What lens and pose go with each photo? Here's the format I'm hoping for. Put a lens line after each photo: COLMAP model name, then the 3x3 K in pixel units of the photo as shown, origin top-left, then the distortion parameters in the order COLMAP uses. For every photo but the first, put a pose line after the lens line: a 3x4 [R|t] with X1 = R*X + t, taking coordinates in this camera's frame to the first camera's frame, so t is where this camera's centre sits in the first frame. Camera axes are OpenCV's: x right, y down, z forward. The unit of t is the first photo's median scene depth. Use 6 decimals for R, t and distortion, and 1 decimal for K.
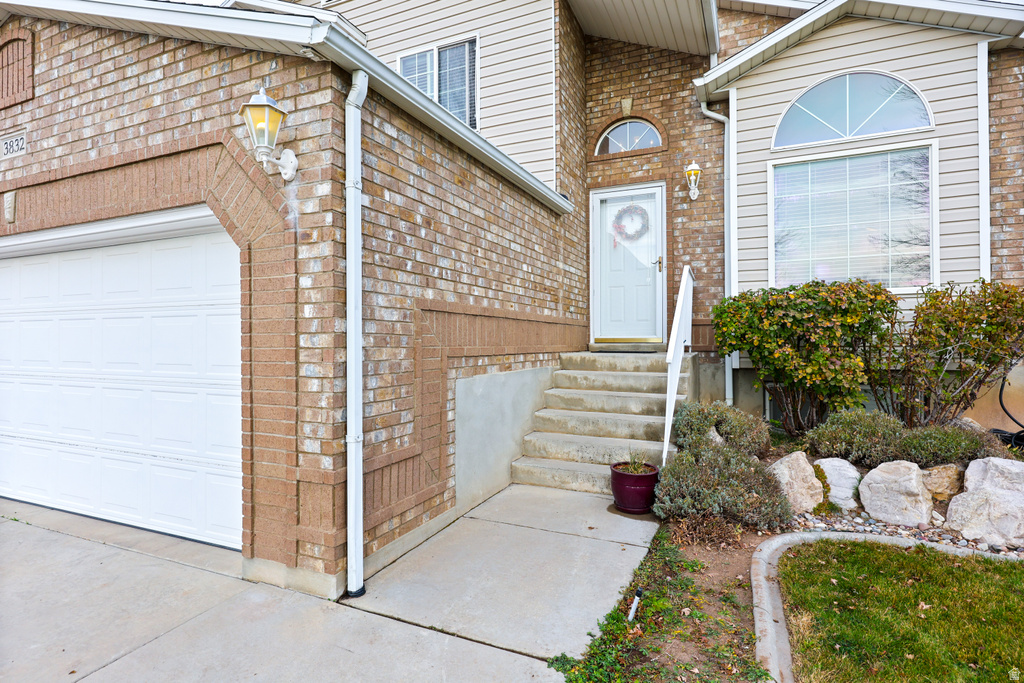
lens RADIAL K [[535.6, 0, 512.0], [0, 535.6, 341.5], [0, 0, 1]] dist [0.004814, 0.000462]
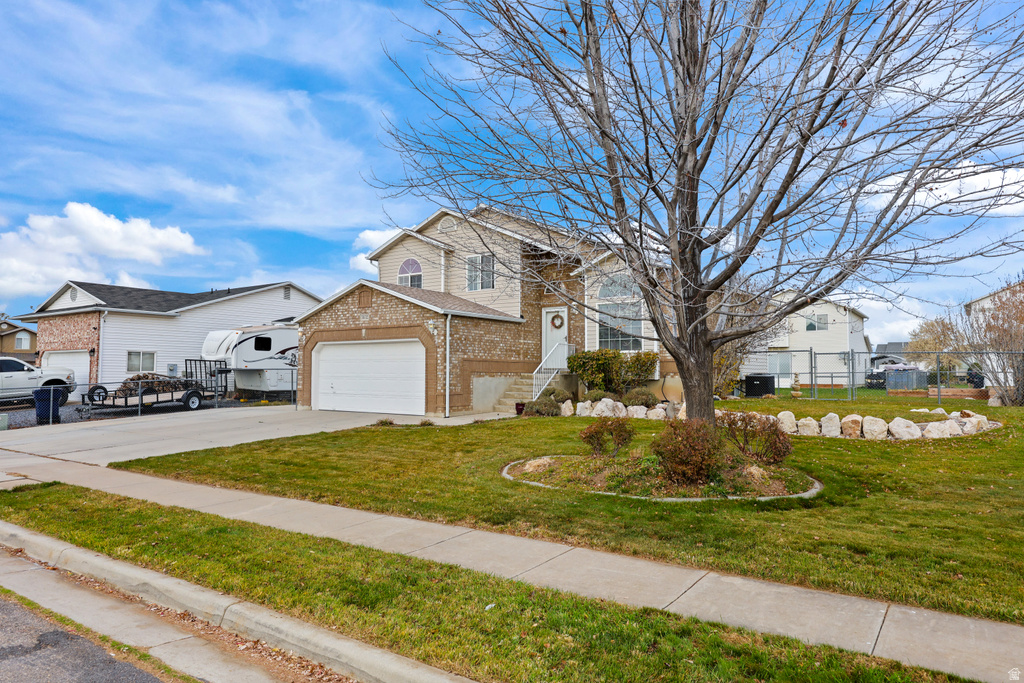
lens RADIAL K [[677.6, 0, 512.0], [0, 677.6, 341.5], [0, 0, 1]] dist [-0.000575, -0.000040]
pose [[0.978967, -0.003820, -0.203984, 1.409983], [-0.006484, 0.998737, -0.049820, 0.061374], [0.203916, 0.050094, 0.977706, -4.513868]]
